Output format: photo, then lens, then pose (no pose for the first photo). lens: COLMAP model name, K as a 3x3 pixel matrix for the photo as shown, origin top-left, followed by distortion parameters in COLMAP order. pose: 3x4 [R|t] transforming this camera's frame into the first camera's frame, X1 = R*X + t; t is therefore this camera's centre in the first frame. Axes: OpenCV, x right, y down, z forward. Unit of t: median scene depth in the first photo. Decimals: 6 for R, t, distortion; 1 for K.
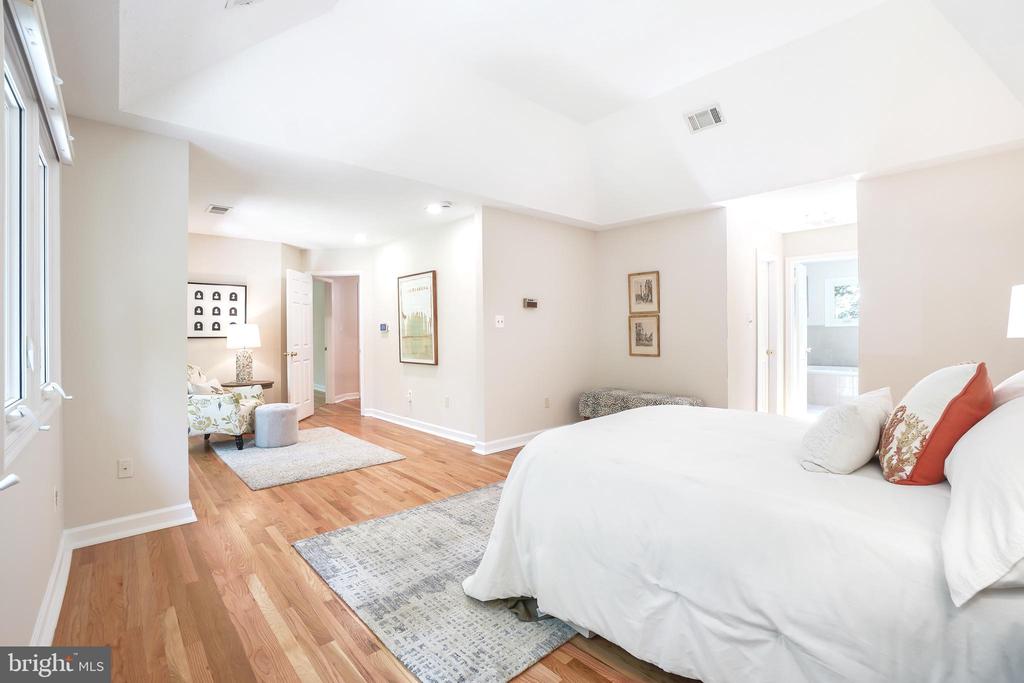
lens RADIAL K [[457.6, 0, 507.1], [0, 457.6, 343.4], [0, 0, 1]] dist [-0.031140, 0.000249]
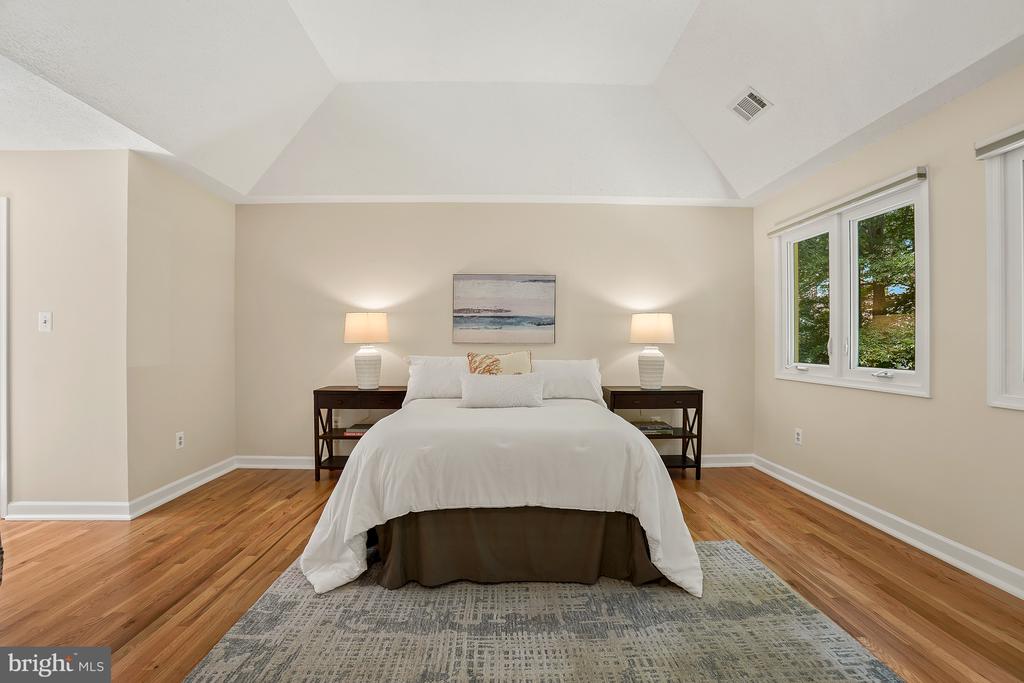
lens RADIAL K [[457.6, 0, 507.1], [0, 457.6, 343.4], [0, 0, 1]] dist [-0.031140, 0.000249]
pose [[-0.754526, 0.006203, 0.656240, -0.443258], [0.010962, 0.999935, 0.003152, -0.016723], [-0.656178, 0.009572, -0.754545, 2.095393]]
